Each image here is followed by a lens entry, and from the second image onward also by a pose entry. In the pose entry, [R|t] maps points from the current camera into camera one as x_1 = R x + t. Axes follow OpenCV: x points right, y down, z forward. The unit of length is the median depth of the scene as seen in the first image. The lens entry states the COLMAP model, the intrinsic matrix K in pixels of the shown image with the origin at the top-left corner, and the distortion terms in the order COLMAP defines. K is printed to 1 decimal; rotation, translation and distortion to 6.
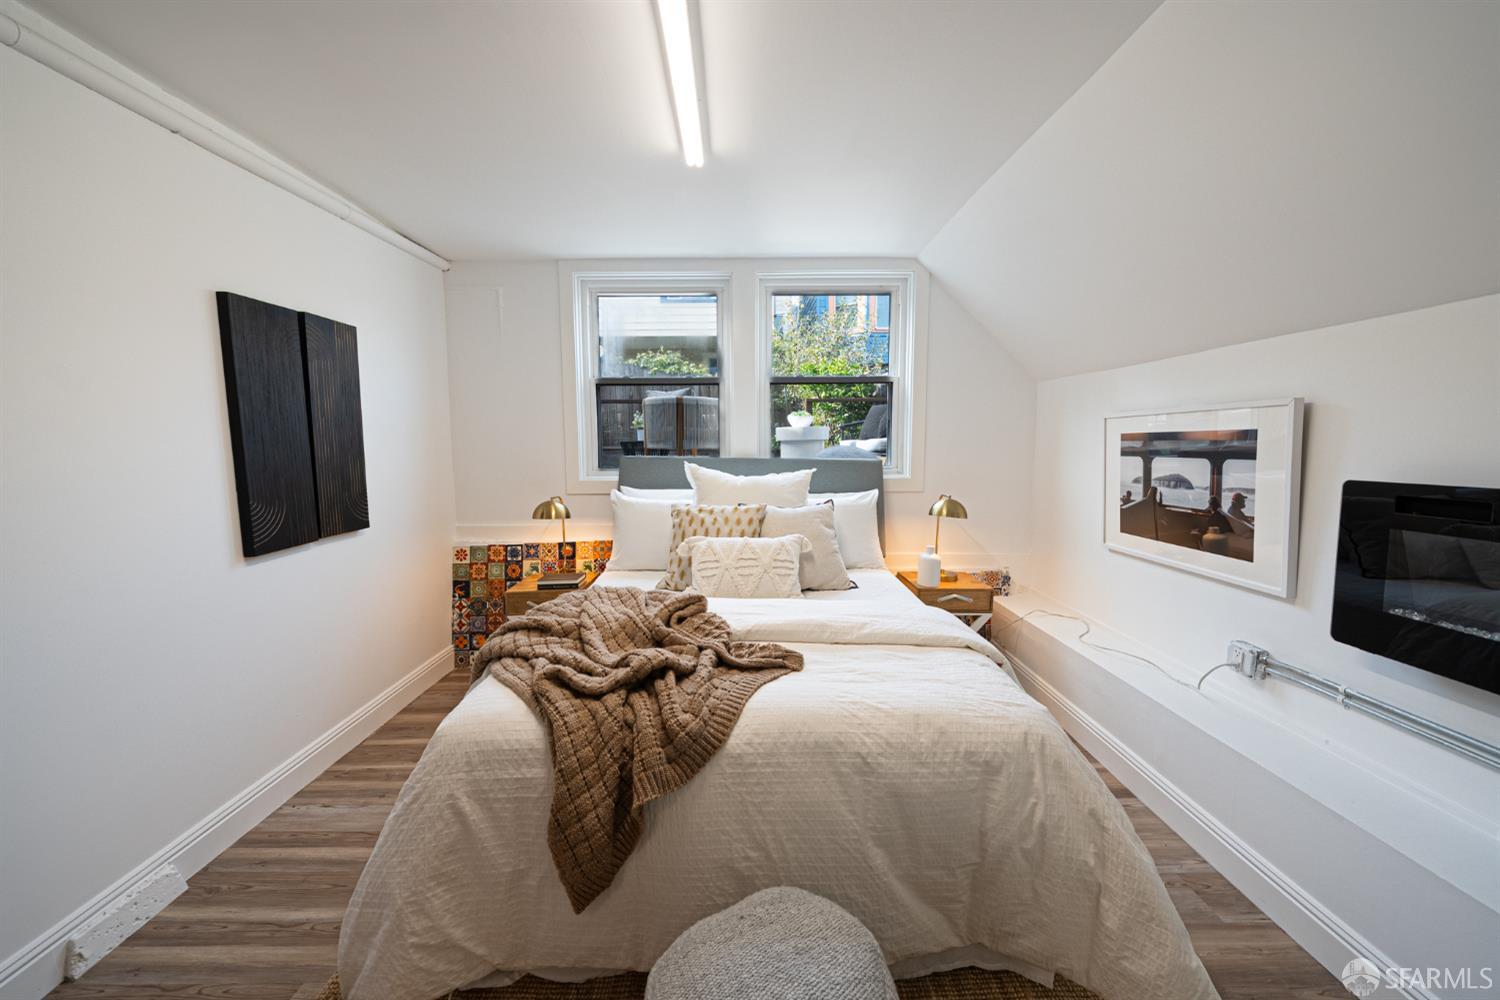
lens RADIAL K [[574.5, 0, 749.1], [0, 574.5, 496.6], [0, 0, 1]] dist [-0.002928, -0.000537]
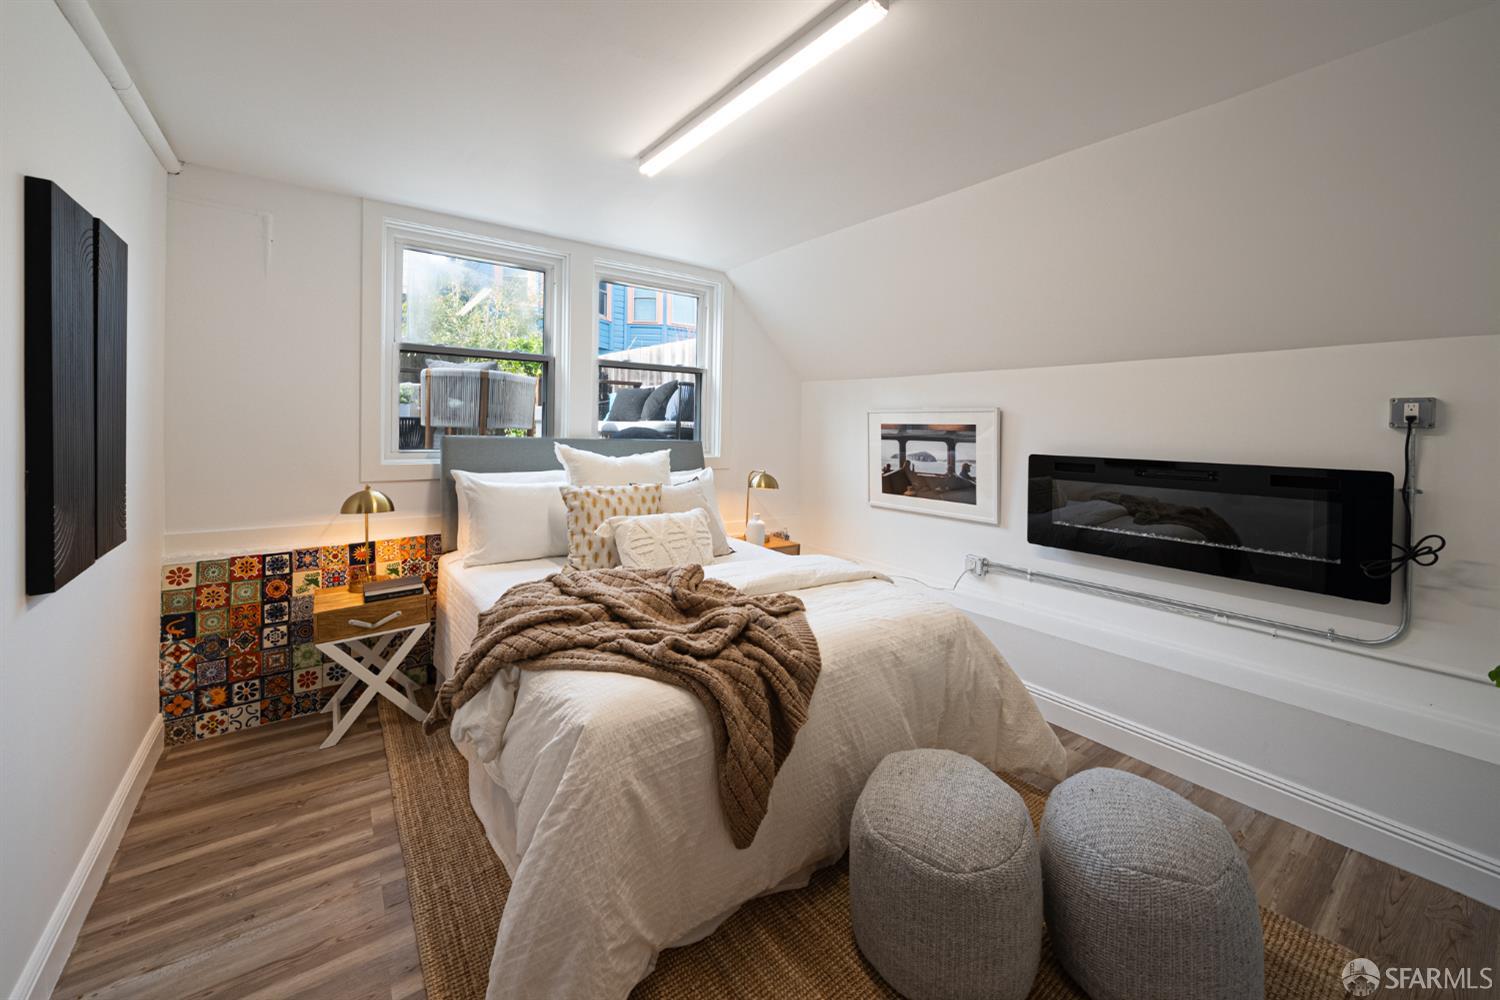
lens RADIAL K [[583.1, 0, 769.3], [0, 583.1, 434.8], [0, 0, 1]] dist [-0.000923, -0.000136]
pose [[0.797533, 0.011368, 0.603168, -0.474323], [0.033039, 0.997499, -0.062485, -0.000839], [-0.602369, 0.069762, 0.795163, 0.007581]]
